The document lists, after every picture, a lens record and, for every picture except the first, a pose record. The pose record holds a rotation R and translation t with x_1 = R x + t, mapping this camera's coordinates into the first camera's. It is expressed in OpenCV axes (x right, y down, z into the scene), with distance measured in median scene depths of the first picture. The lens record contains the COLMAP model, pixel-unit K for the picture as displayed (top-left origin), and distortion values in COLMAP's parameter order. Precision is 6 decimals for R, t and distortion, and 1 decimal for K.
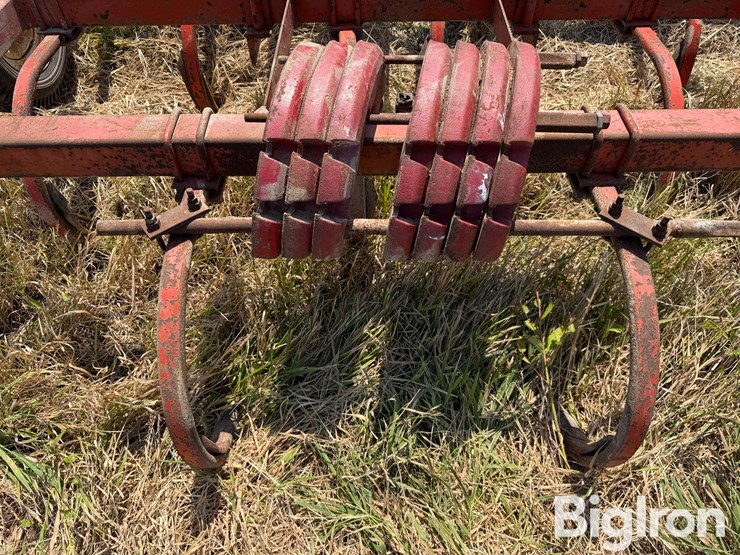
lens RADIAL K [[544.6, 0, 374.2], [0, 544.6, 275.5], [0, 0, 1]] dist [0.025296, -0.037705]
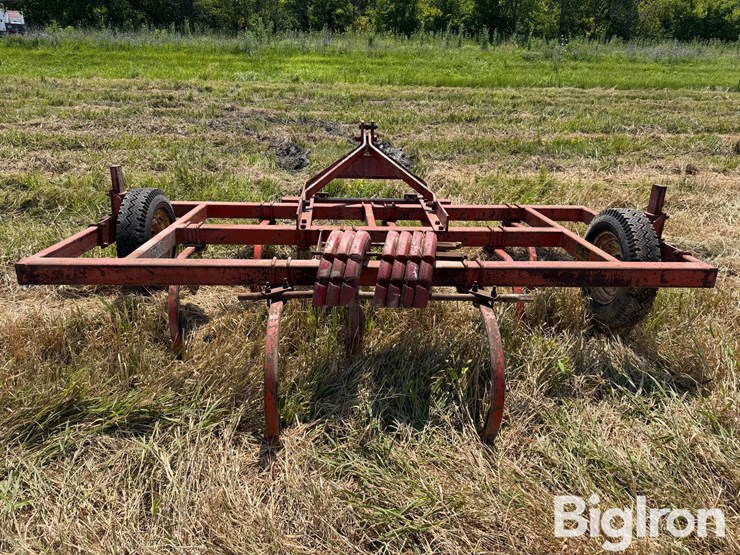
lens RADIAL K [[520.4, 0, 369.6], [0, 520.4, 287.4], [0, 0, 1]] dist [0.050466, -0.053170]
pose [[0.998182, 0.018555, 0.057338, -0.122242], [0.013207, 0.860949, -0.508520, 1.010411], [-0.058801, 0.508353, 0.859139, -0.866234]]
